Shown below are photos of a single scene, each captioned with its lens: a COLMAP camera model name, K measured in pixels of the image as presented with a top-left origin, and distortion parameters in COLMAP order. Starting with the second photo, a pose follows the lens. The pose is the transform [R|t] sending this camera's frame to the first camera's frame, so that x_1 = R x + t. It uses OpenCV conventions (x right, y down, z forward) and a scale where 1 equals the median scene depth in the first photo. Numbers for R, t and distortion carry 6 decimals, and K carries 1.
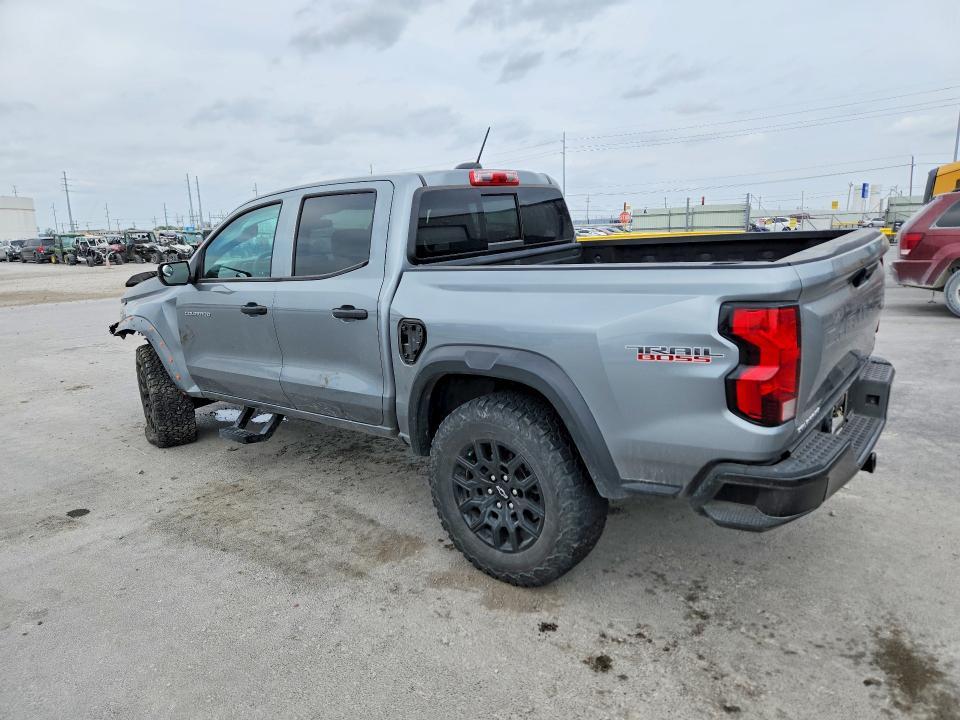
lens RADIAL K [[657.0, 0, 474.3], [0, 657.0, 356.9], [0, 0, 1]] dist [-0.008741, -0.013344]
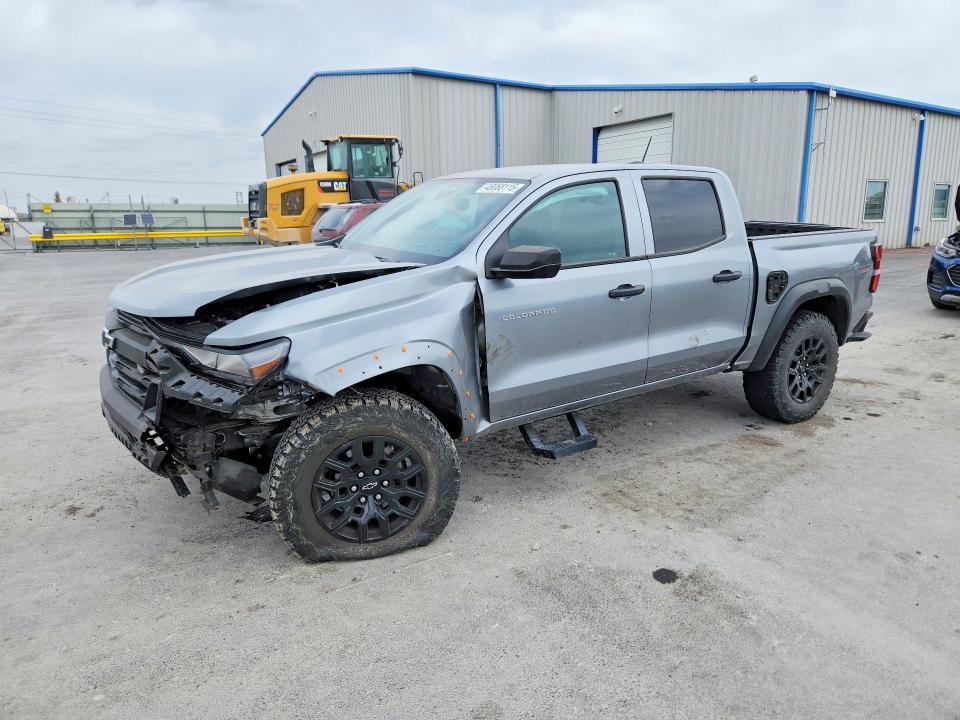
lens RADIAL K [[657.0, 0, 474.3], [0, 657.0, 362.2], [0, 0, 1]] dist [-0.008741, -0.013344]
pose [[0.294327, -0.172410, 0.940025, -1.470227], [0.195940, 0.973585, 0.117215, -0.142392], [-0.935403, 0.149689, 0.320335, 1.024194]]
